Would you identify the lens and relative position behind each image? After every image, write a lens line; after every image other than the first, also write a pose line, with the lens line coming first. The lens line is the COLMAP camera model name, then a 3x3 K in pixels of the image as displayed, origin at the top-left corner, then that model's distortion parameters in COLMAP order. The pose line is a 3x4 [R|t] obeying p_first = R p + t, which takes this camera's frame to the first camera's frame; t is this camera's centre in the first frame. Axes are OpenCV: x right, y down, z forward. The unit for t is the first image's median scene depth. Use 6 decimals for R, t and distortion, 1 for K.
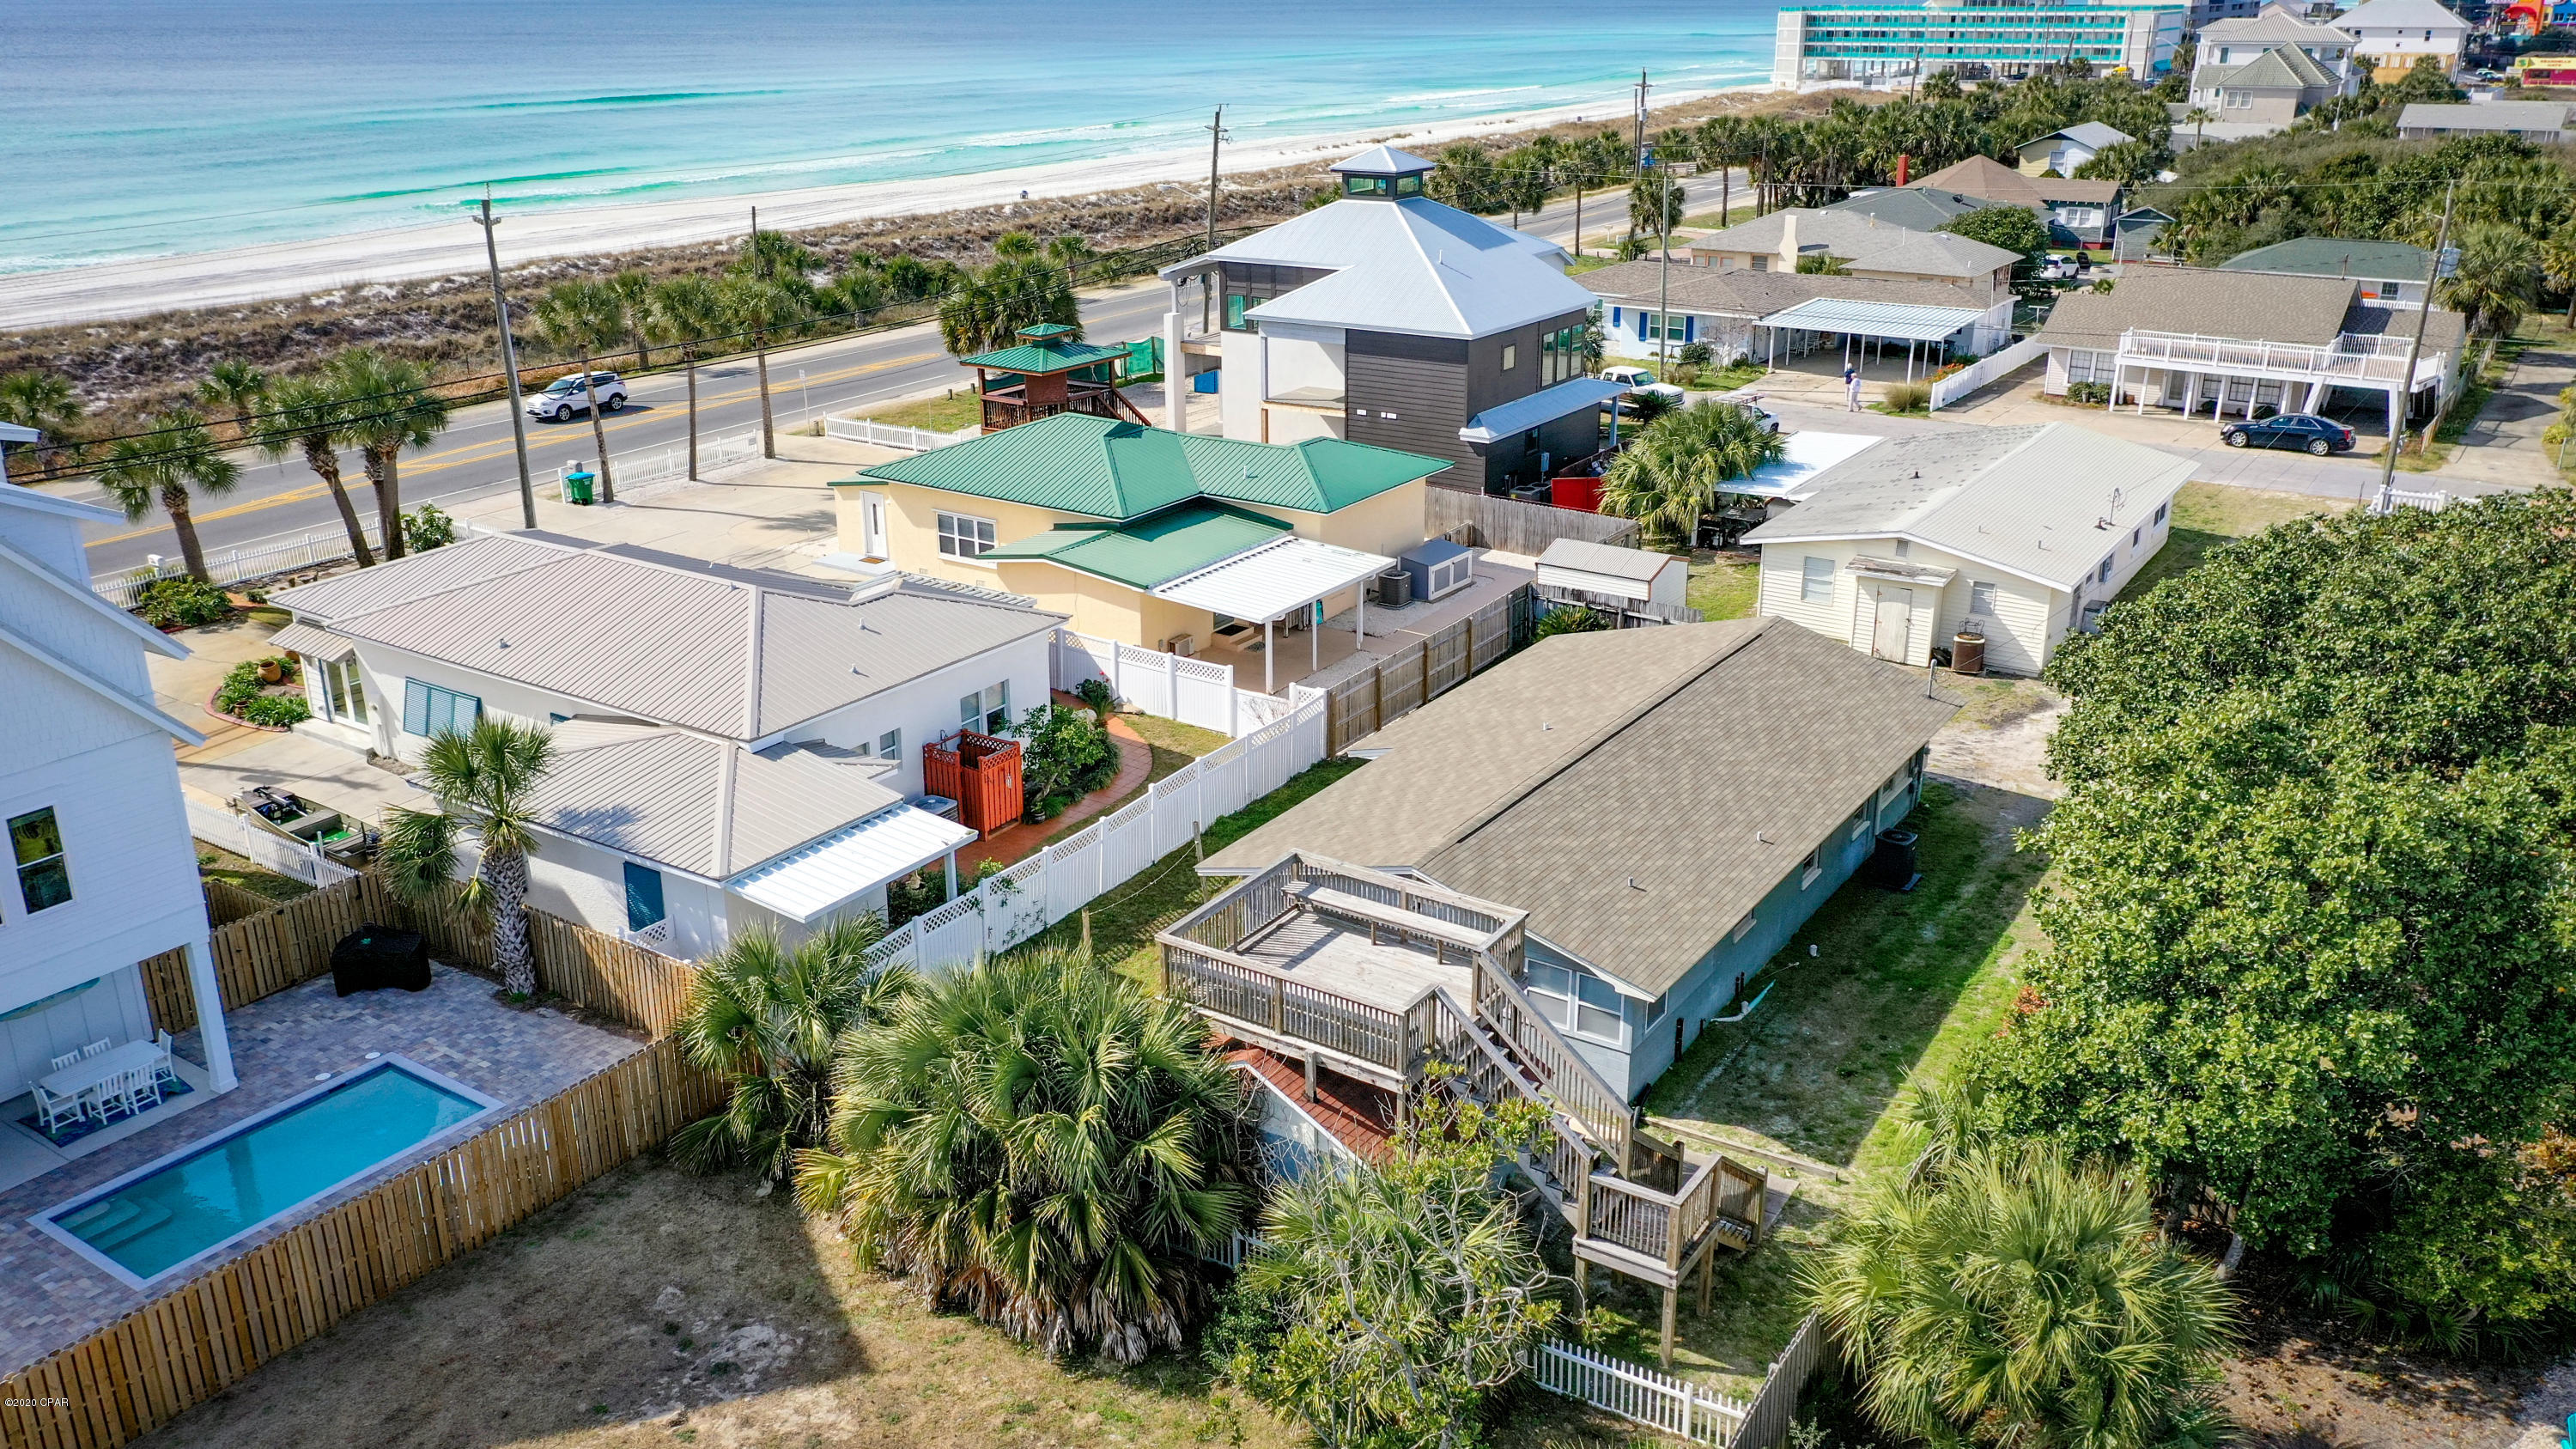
lens RADIAL K [[2024.9, 0, 1288.0], [0, 2024.9, 724.5], [0, 0, 1]] dist [0.005346, 0.002052]
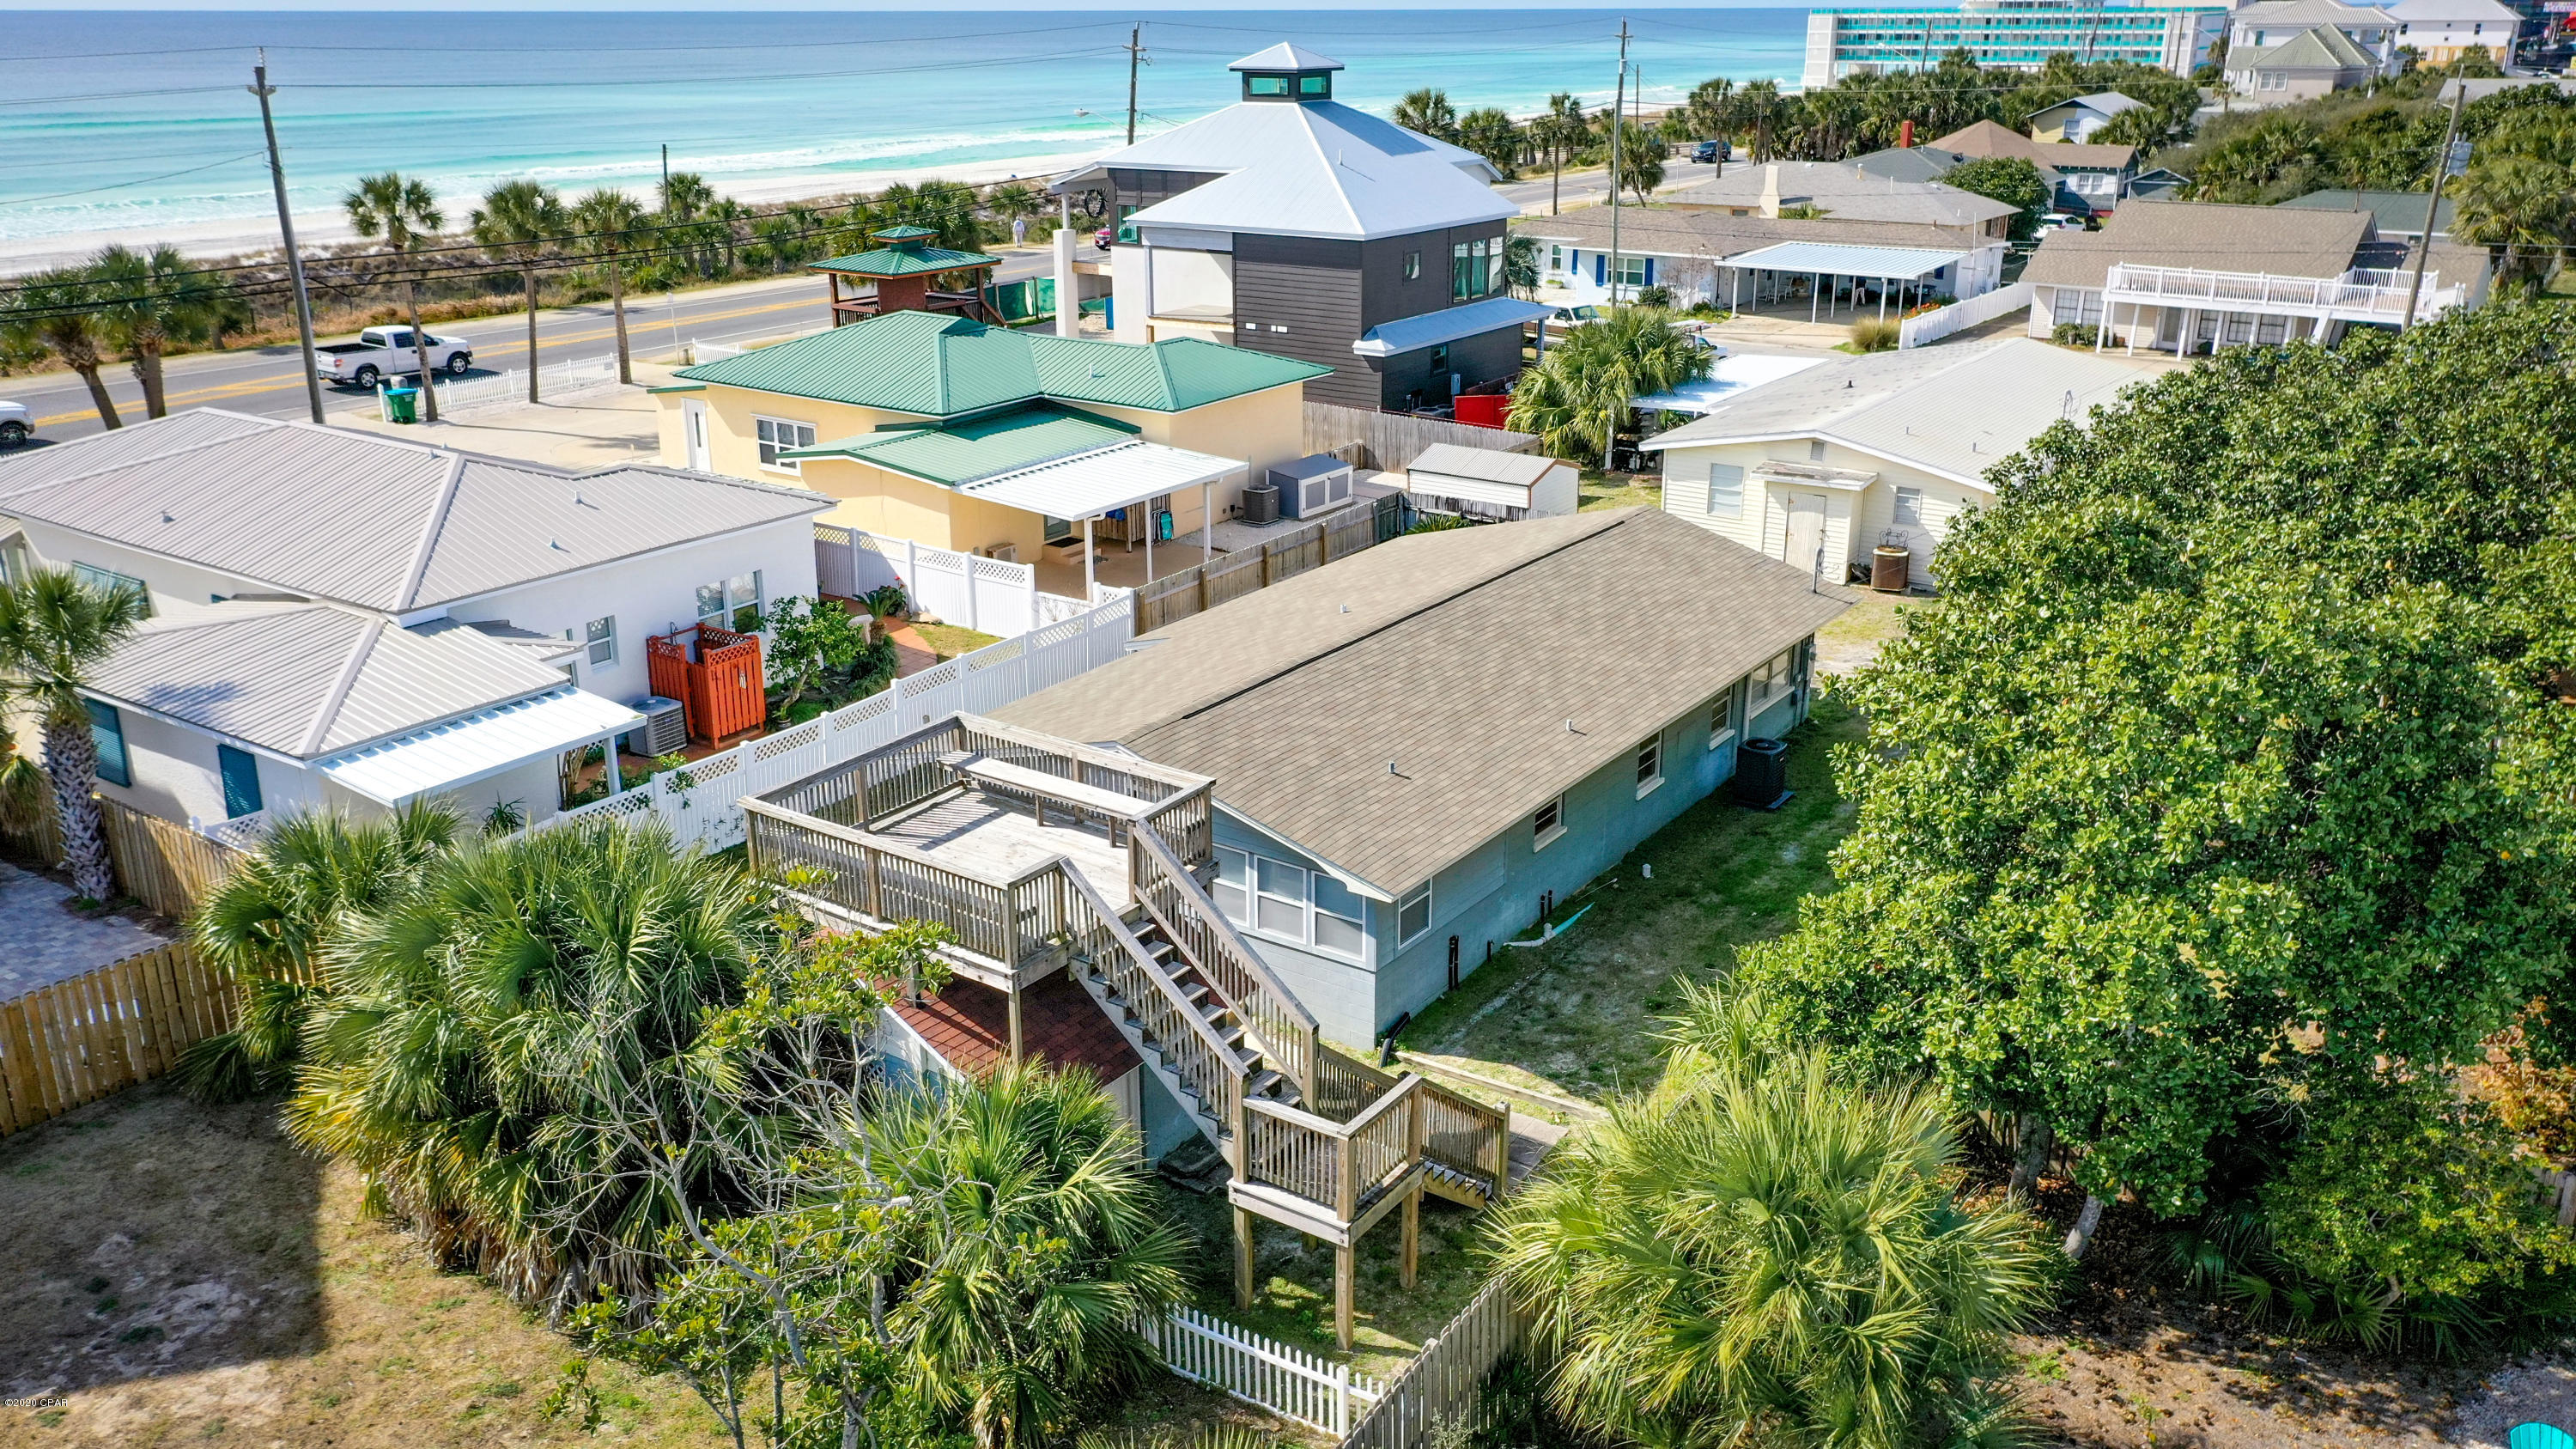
lens RADIAL K [[2036.9, 0, 1285.4], [0, 2036.9, 718.4], [0, 0, 1]] dist [0.008373, 0.006415]
pose [[0.999751, 0.009961, -0.019964, 0.082404], [-0.010267, 0.999830, -0.015303, 0.041038], [0.019808, 0.015505, 0.999684, 0.101519]]
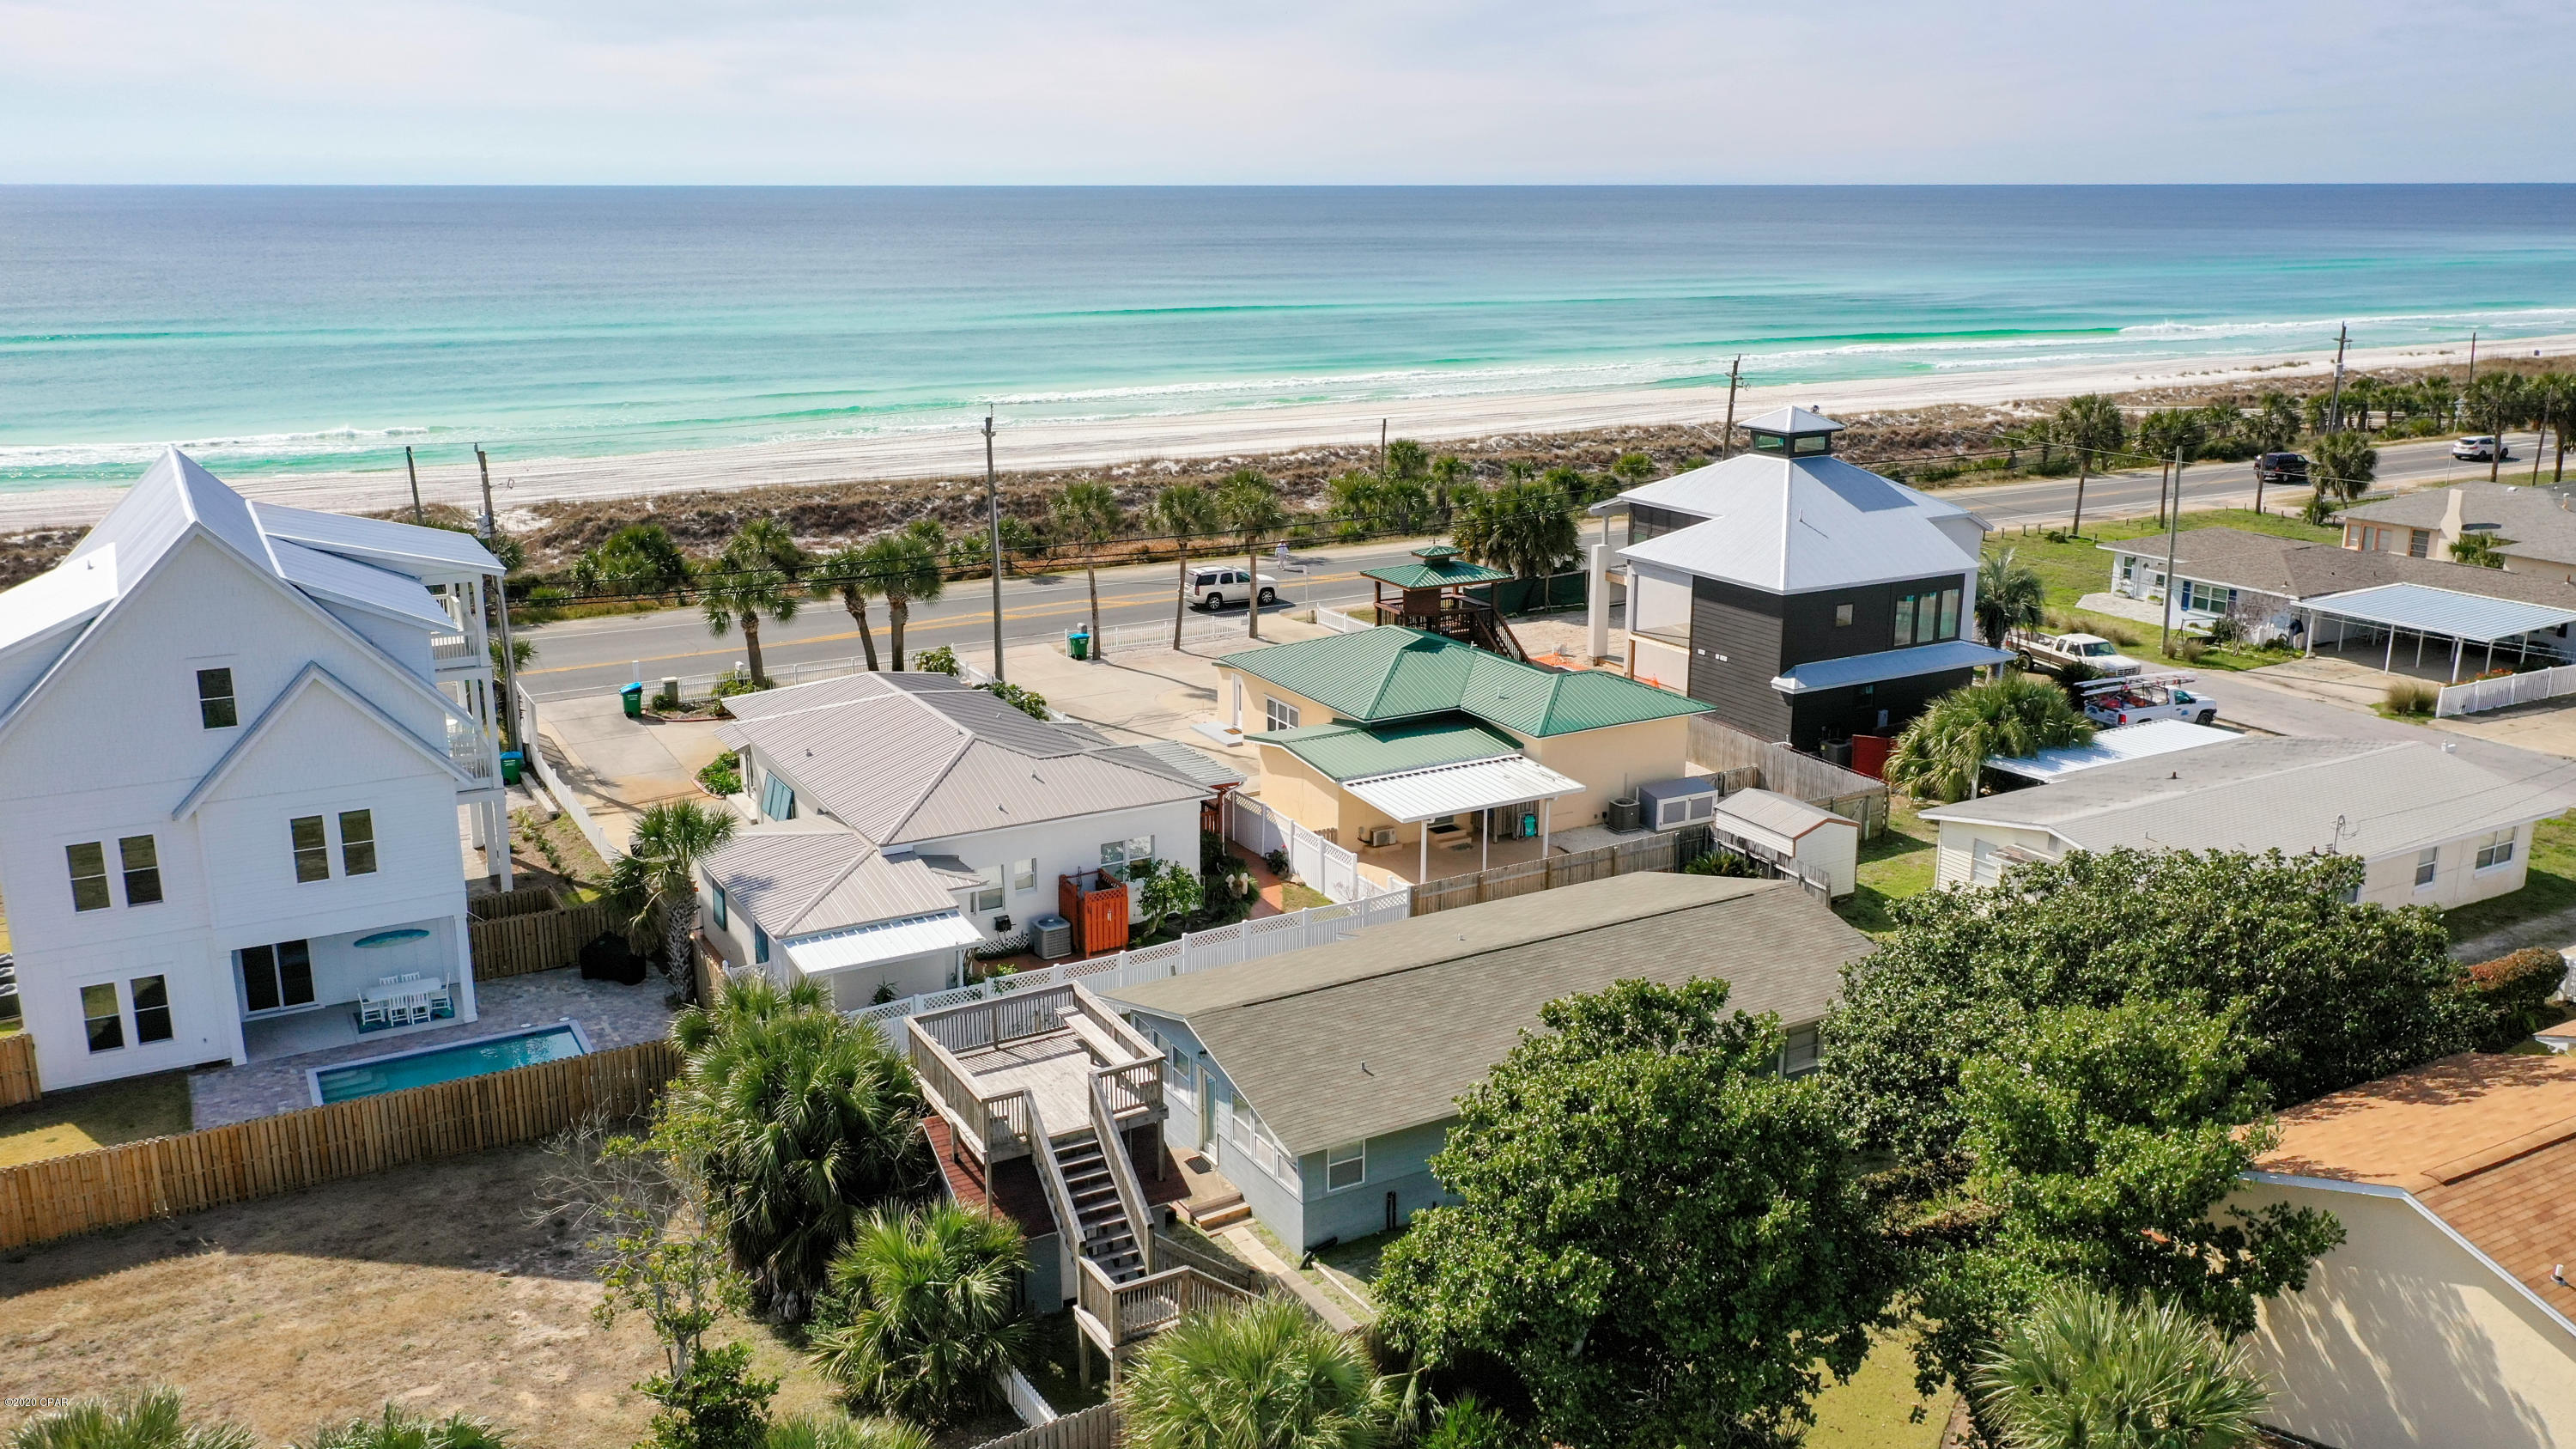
lens RADIAL K [[2048.6, 0, 1288.0], [0, 2048.6, 724.5], [0, 0, 1]] dist [0.005392, 0.001808]
pose [[0.892425, 0.120700, -0.434753, 0.361785], [-0.159781, 0.985656, -0.054340, -0.026605], [0.421958, 0.117960, 0.898909, -0.065347]]
